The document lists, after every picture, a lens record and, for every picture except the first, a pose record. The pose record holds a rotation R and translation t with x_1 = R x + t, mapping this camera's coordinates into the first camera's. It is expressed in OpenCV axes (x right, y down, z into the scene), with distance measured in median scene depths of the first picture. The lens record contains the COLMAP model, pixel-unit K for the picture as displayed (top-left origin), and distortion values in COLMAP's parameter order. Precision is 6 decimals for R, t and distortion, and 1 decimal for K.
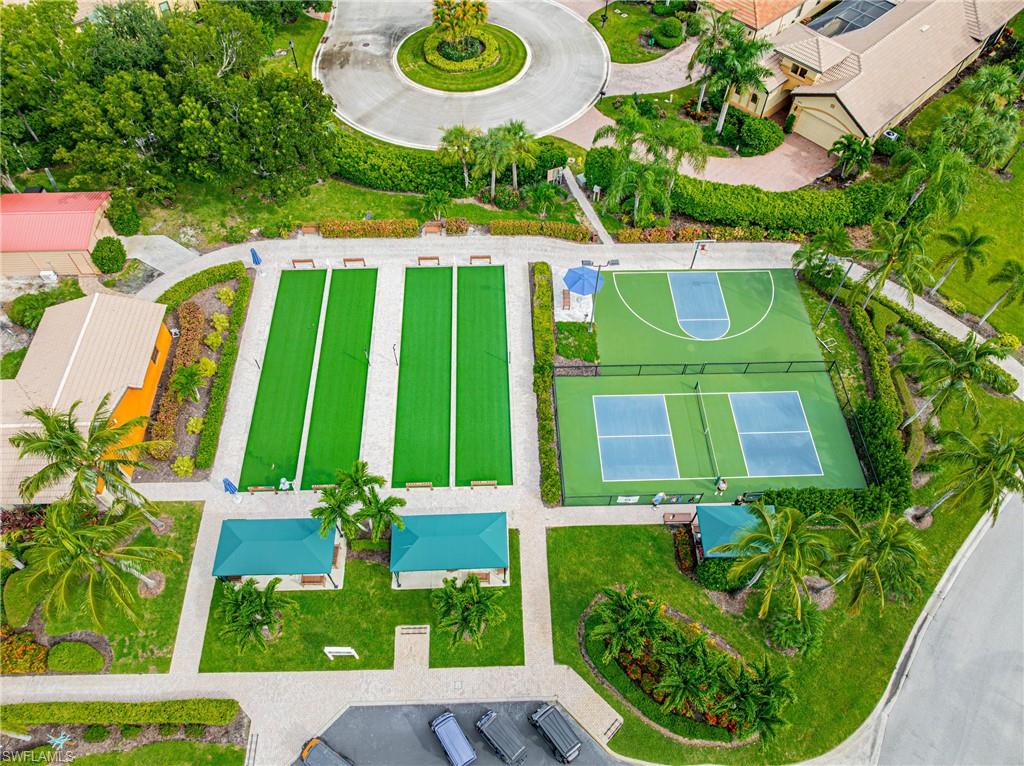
lens RADIAL K [[736.5, 0, 512.0], [0, 736.5, 383.0], [0, 0, 1]] dist [-0.053146, 0.007220]
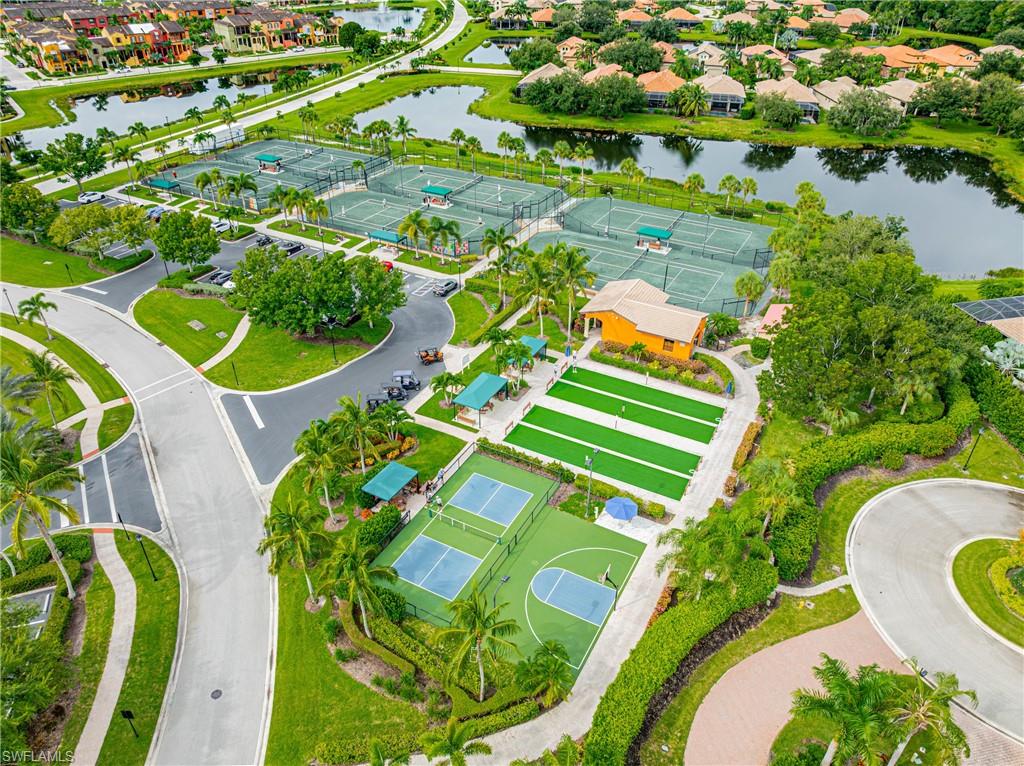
lens RADIAL K [[736.5, 0, 512.0], [0, 736.5, 383.0], [0, 0, 1]] dist [-0.053146, 0.007220]
pose [[-0.504944, 0.474177, -0.721241, 0.940985], [-0.702294, 0.260090, 0.662674, -0.847910], [0.501812, 0.841136, 0.201681, 0.455369]]
